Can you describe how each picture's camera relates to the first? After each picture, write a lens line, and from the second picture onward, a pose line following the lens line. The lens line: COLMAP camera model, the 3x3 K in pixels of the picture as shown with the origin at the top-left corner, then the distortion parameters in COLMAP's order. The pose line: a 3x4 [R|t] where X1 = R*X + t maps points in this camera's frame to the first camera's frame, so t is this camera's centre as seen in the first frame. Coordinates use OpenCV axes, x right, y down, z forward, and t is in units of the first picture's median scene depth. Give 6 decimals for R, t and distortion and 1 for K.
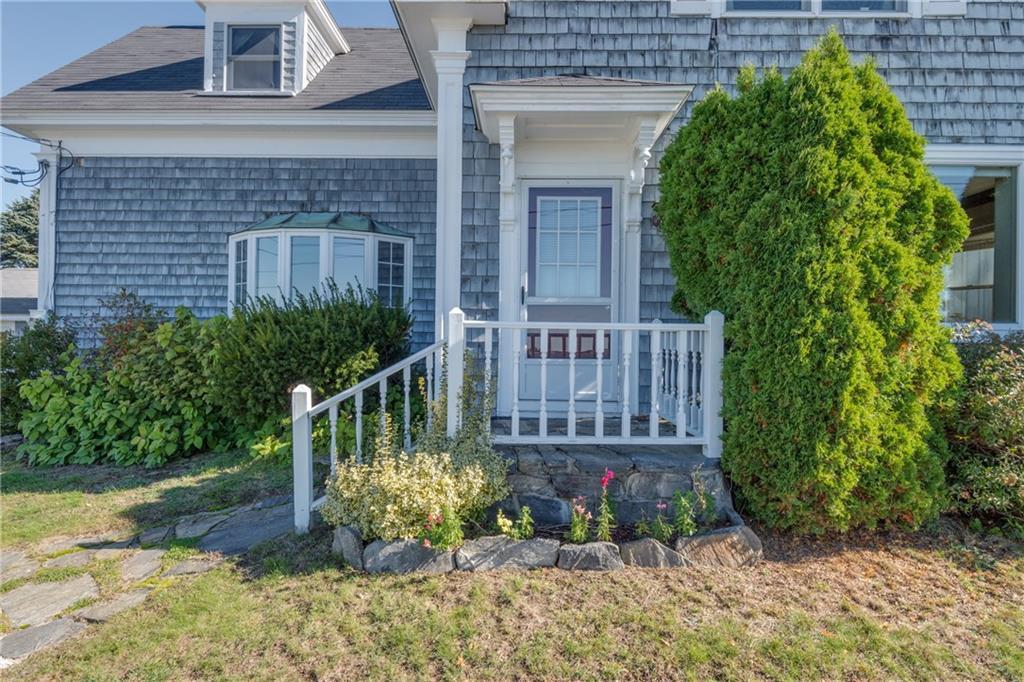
lens RADIAL K [[521.9, 0, 513.4], [0, 521.9, 341.4], [0, 0, 1]] dist [-0.007291, -0.001376]
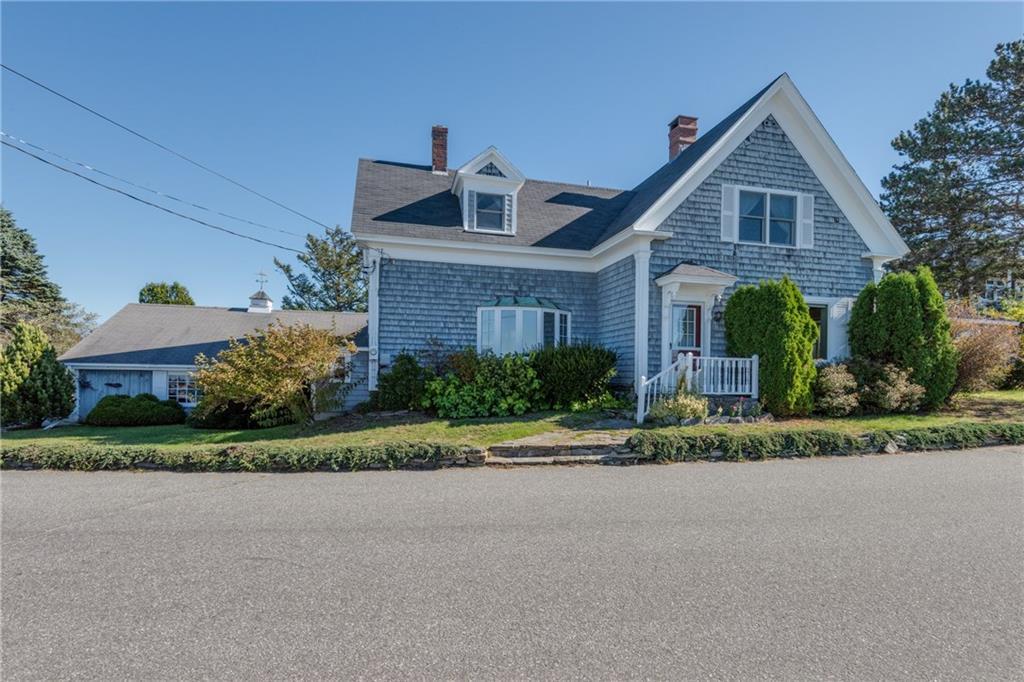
lens RADIAL K [[521.9, 0, 522.6], [0, 521.9, 368.7], [0, 0, 1]] dist [-0.007291, -0.001376]
pose [[0.966622, 0.008088, 0.256079, -0.913185], [-0.006128, 0.999946, -0.008451, 0.033128], [-0.256134, 0.006600, 0.966619, -0.883557]]
